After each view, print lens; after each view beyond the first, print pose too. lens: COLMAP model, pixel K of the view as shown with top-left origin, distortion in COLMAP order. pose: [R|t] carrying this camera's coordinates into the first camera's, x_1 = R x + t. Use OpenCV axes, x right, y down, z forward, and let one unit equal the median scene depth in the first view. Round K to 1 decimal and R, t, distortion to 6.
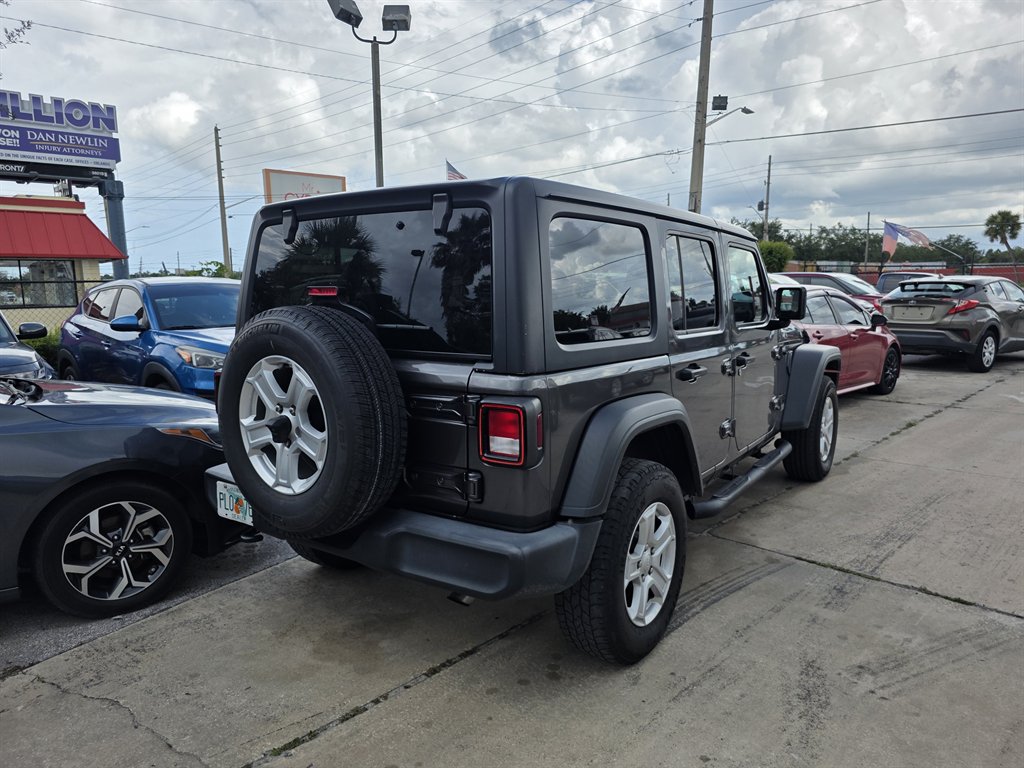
lens RADIAL K [[695.7, 0, 510.7], [0, 695.7, 392.0], [0, 0, 1]] dist [0.044361, -0.033926]
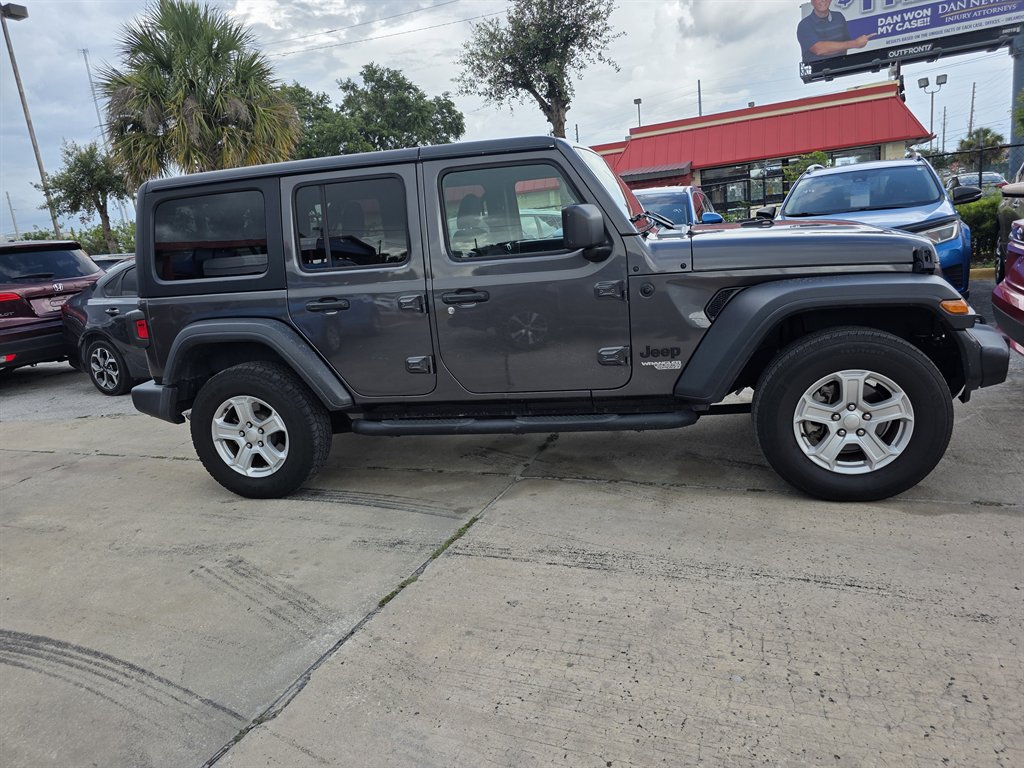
lens RADIAL K [[695.7, 0, 505.7], [0, 695.7, 376.6], [0, 0, 1]] dist [0.044361, -0.033926]
pose [[0.354490, 0.181960, -0.917185, 1.295744], [-0.040766, 0.982958, 0.179253, -0.114111], [0.934171, -0.026154, 0.355866, 0.769930]]
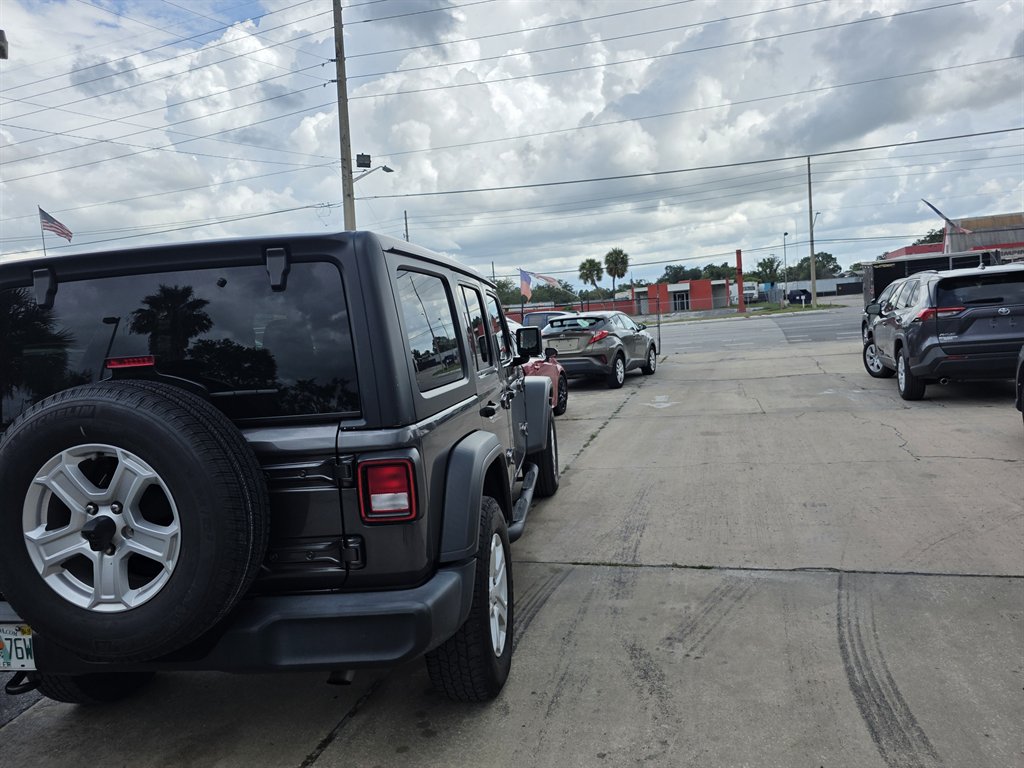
lens RADIAL K [[695.7, 0, 507.6], [0, 695.7, 388.3], [0, 0, 1]] dist [0.044361, -0.033926]
pose [[0.881128, -0.101352, 0.461889, -0.186789], [0.135398, 0.989940, -0.041071, -0.011074], [-0.453080, 0.098728, 0.885986, 0.028425]]
